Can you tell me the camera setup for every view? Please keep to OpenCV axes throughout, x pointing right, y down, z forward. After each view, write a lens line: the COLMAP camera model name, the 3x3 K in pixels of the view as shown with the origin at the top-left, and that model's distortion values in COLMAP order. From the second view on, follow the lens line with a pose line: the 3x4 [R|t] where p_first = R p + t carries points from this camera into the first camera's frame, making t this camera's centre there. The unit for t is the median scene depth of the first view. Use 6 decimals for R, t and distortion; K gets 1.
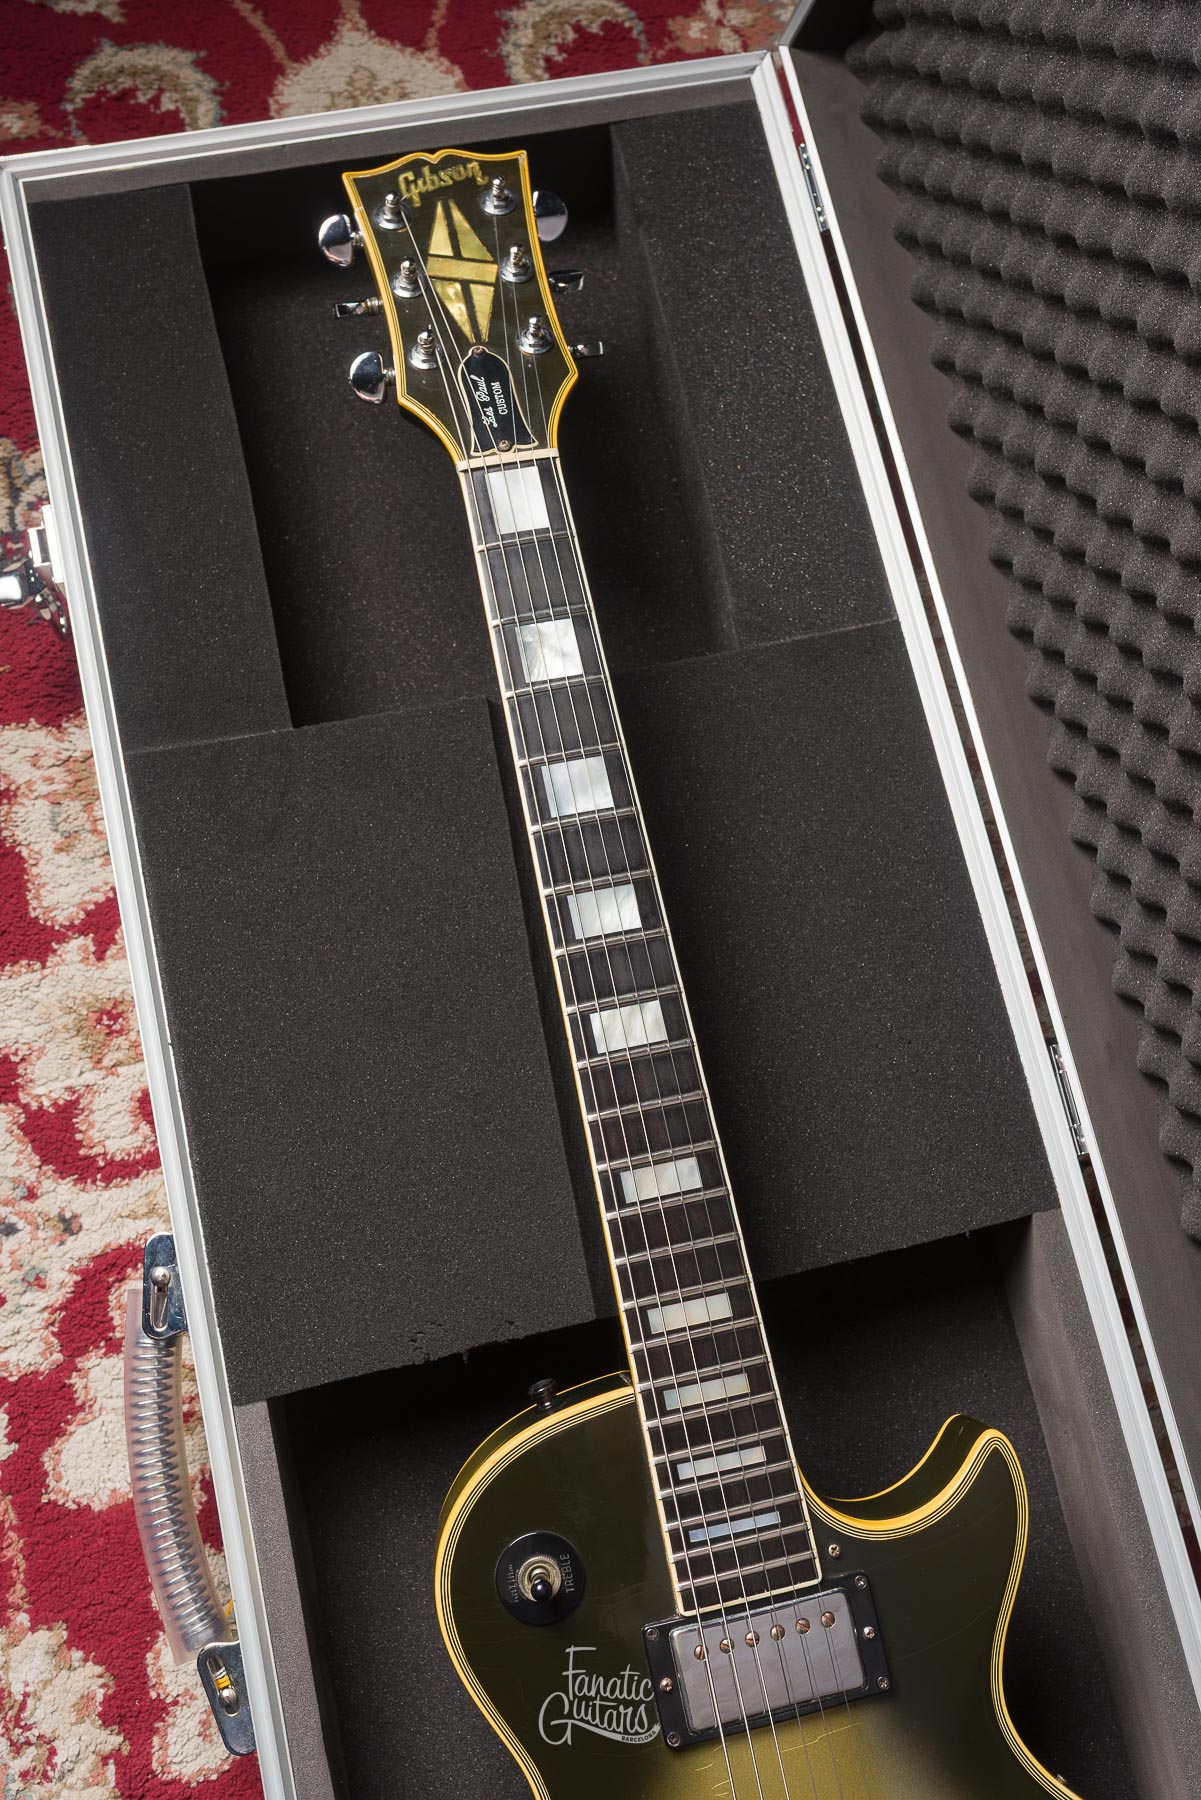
lens RADIAL K [[1786.9, 0, 602.4], [0, 1786.9, 900.2], [0, 0, 1]] dist [0.003050, 0.000000]
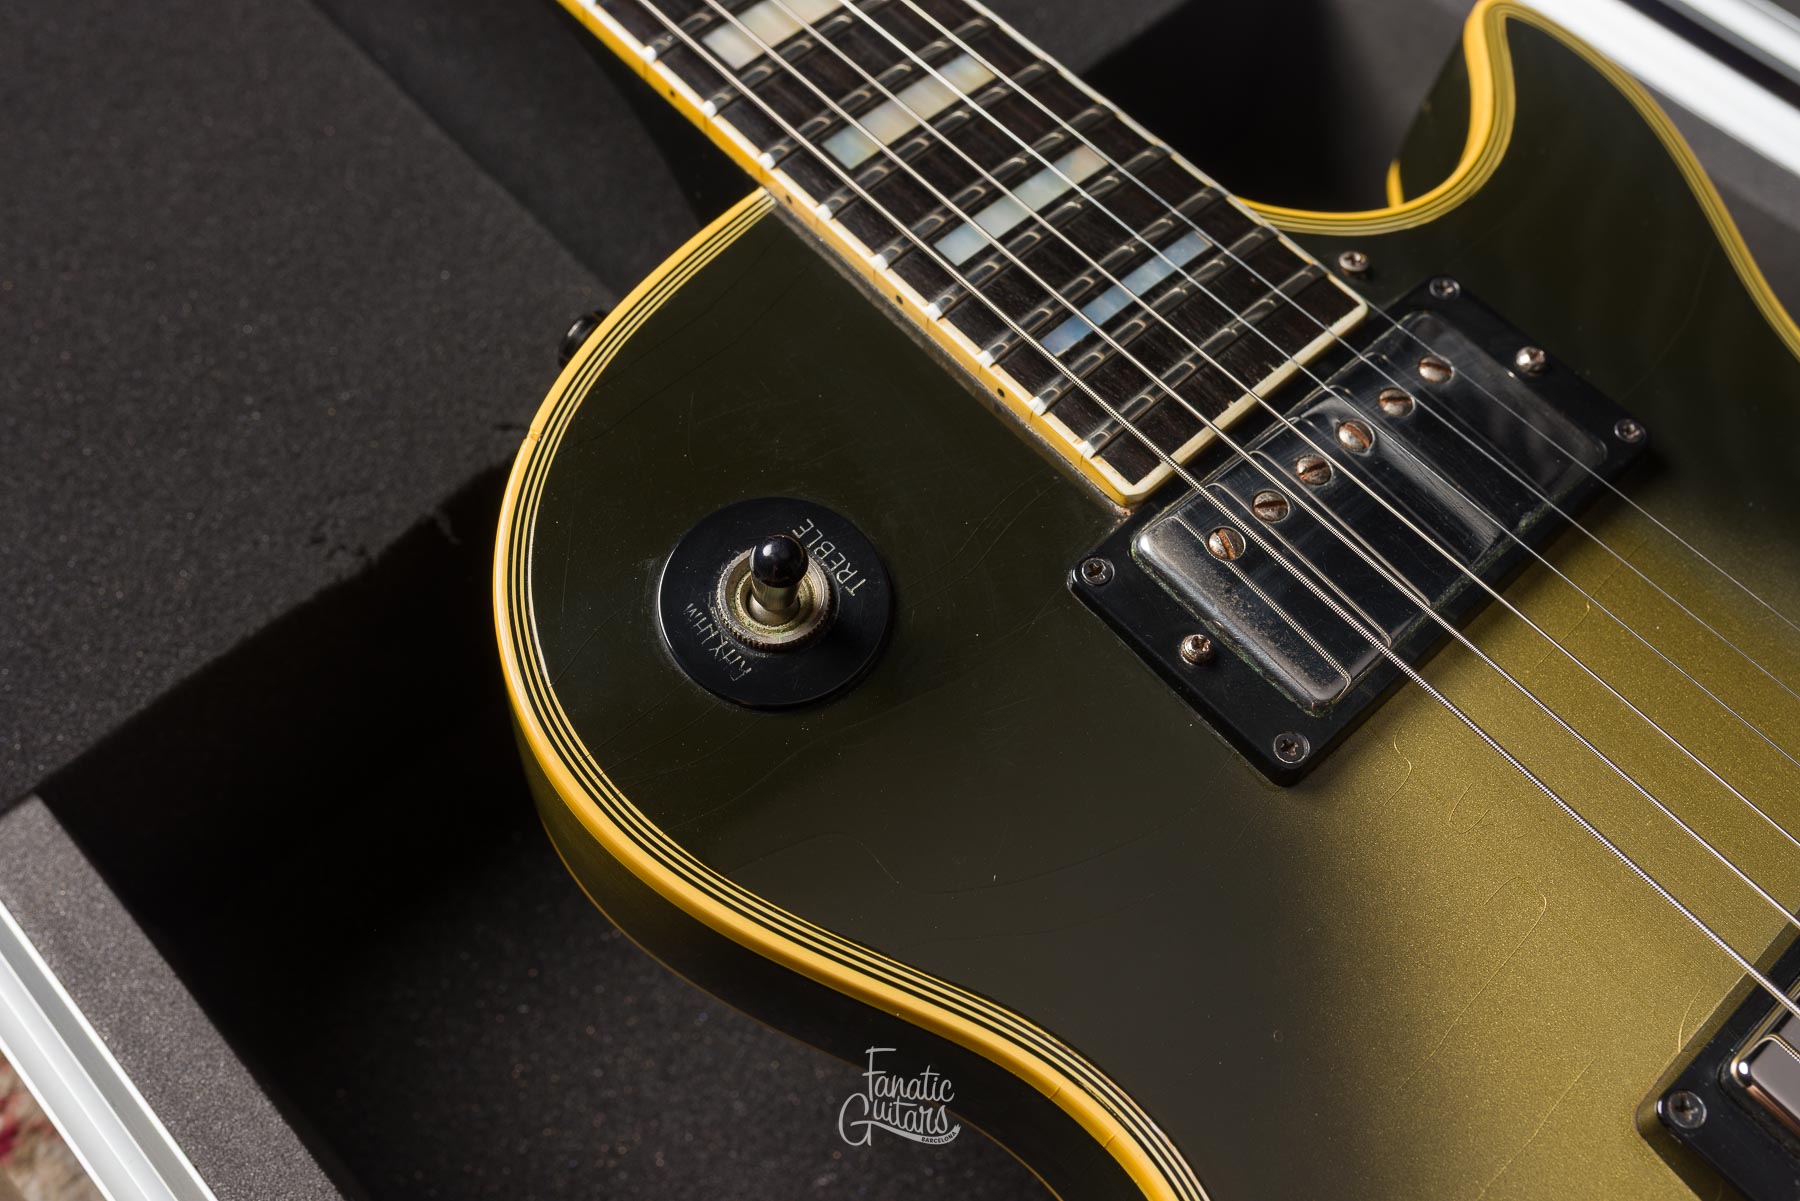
lens RADIAL K [[1786.9, 0, 926.6], [0, 1786.9, 612.2], [0, 0, 1]] dist [0.003050, 0.000000]
pose [[0.857017, -0.466445, 0.218978, -0.077355], [0.508672, 0.833699, -0.214936, 0.405147], [-0.082306, 0.295592, 0.951762, 0.537636]]
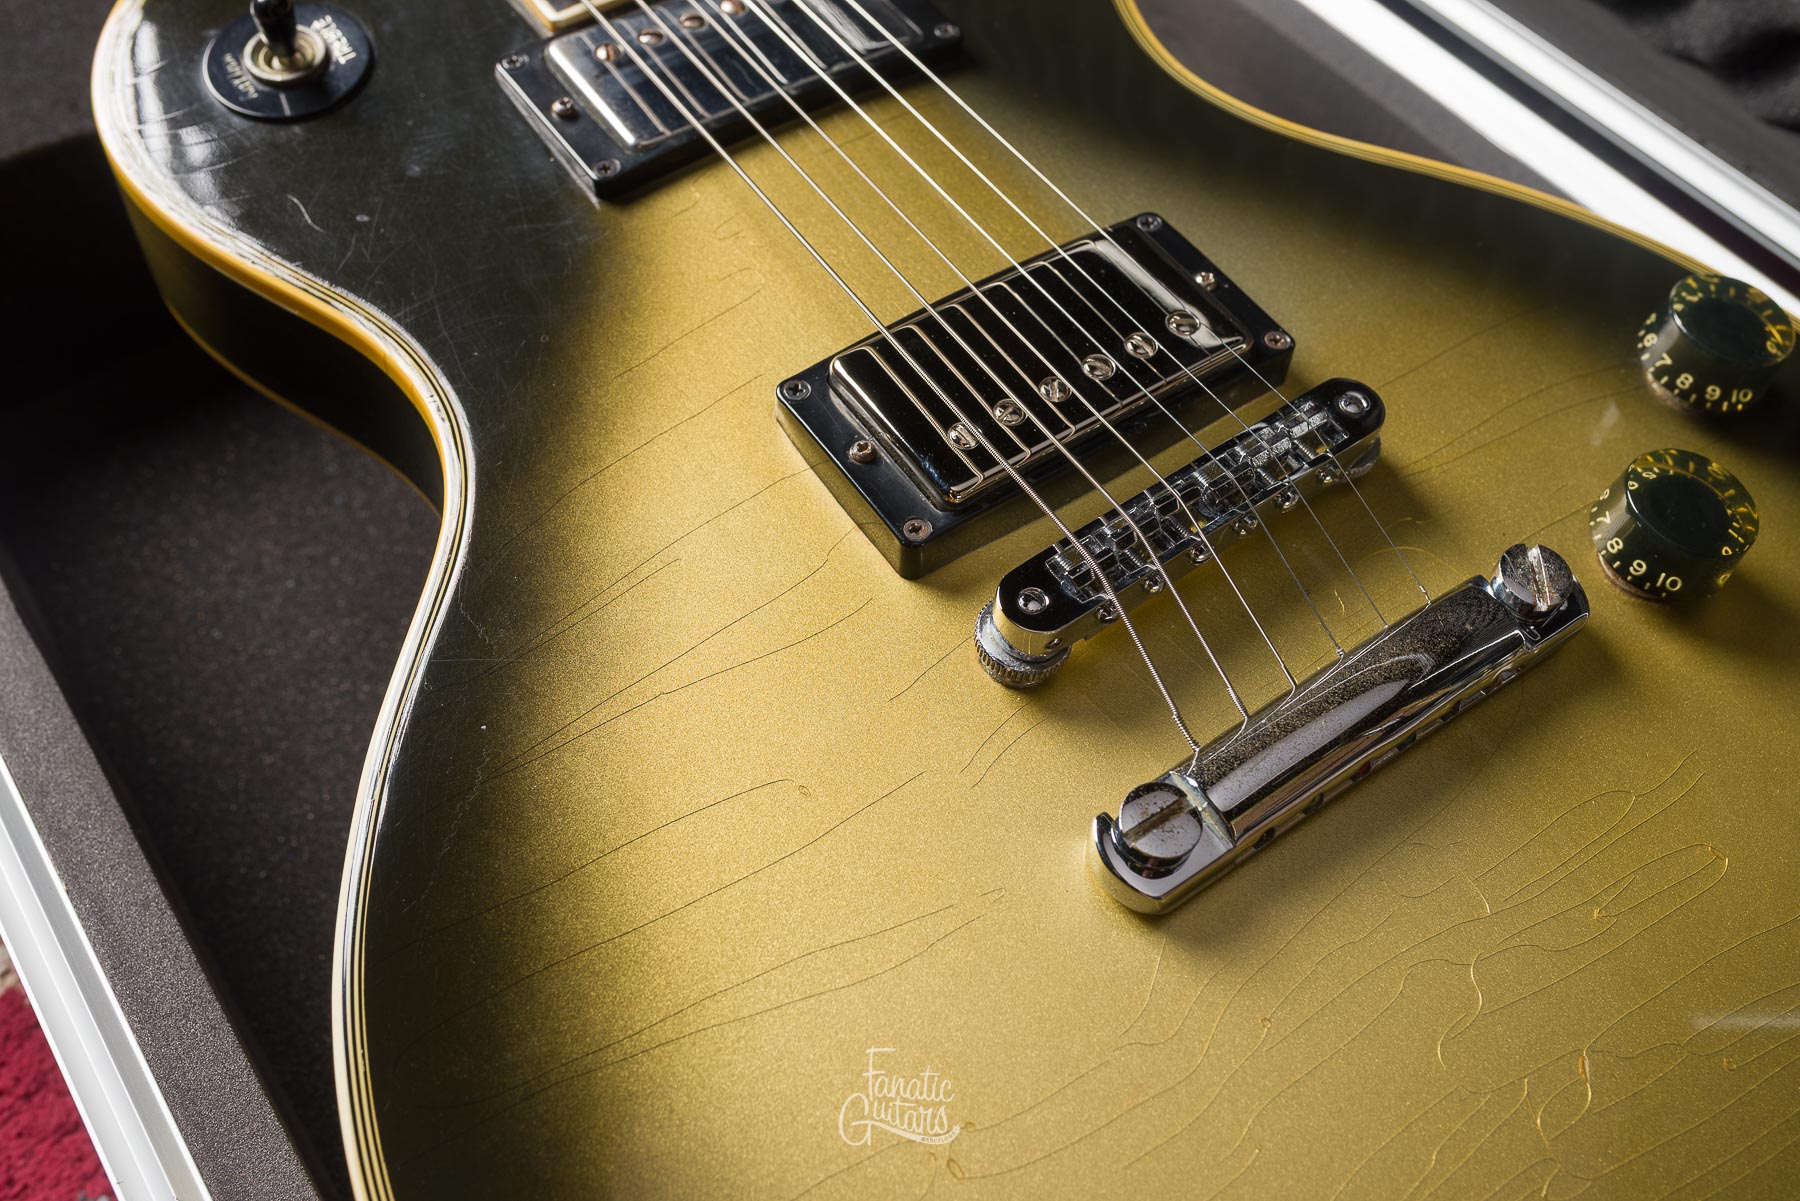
lens RADIAL K [[1786.9, 0, 904.5], [0, 1786.9, 617.5], [0, 0, 1]] dist [0.003050, 0.000000]
pose [[0.920398, -0.344513, 0.184872, -0.018214], [0.389321, 0.851101, -0.352216, 0.664949], [-0.036001, 0.396154, 0.917478, 0.475302]]
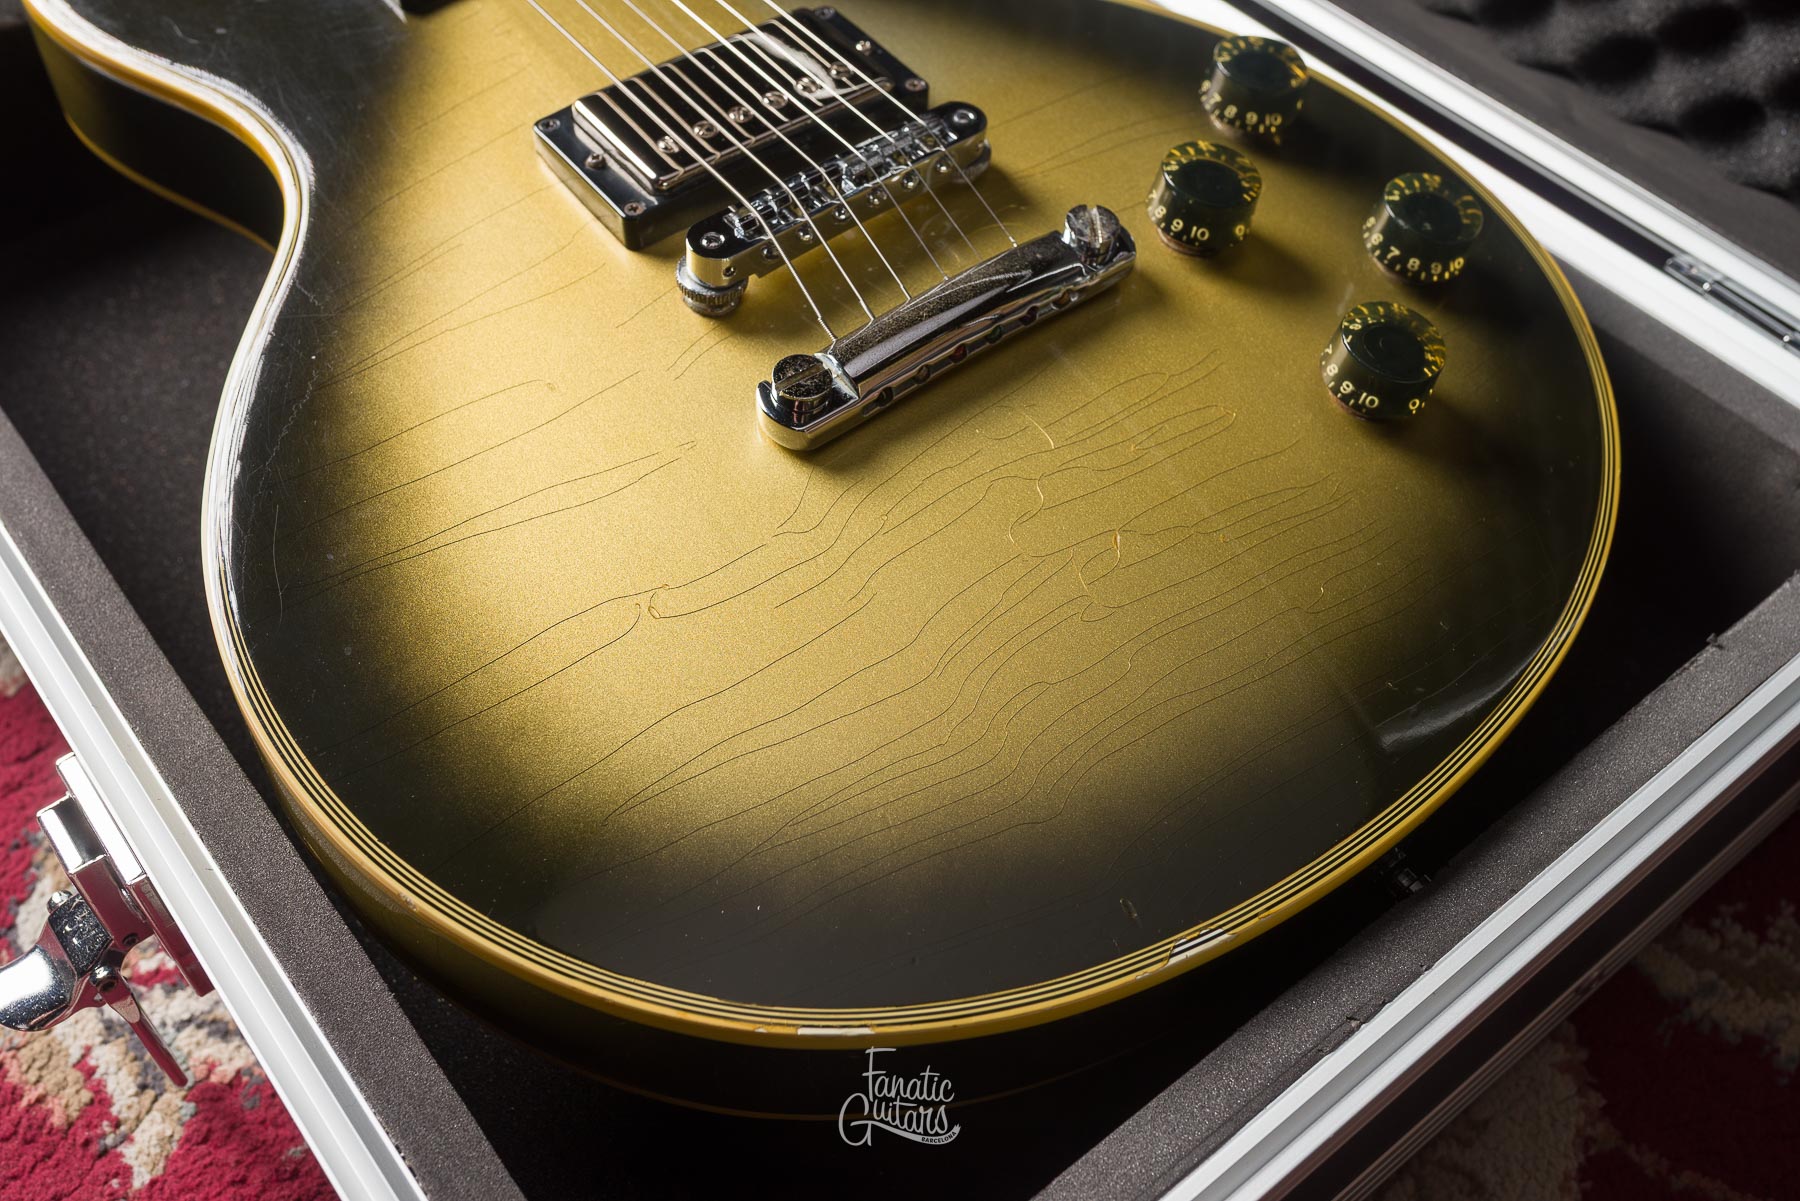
lens RADIAL K [[1786.9, 0, 916.9], [0, 1786.9, 627.9], [0, 0, 1]] dist [0.003050, 0.000000]
pose [[0.896018, -0.379720, 0.230140, -0.030337], [0.441897, 0.813205, -0.378715, 0.844501], [-0.043345, 0.441034, 0.896443, 0.405605]]
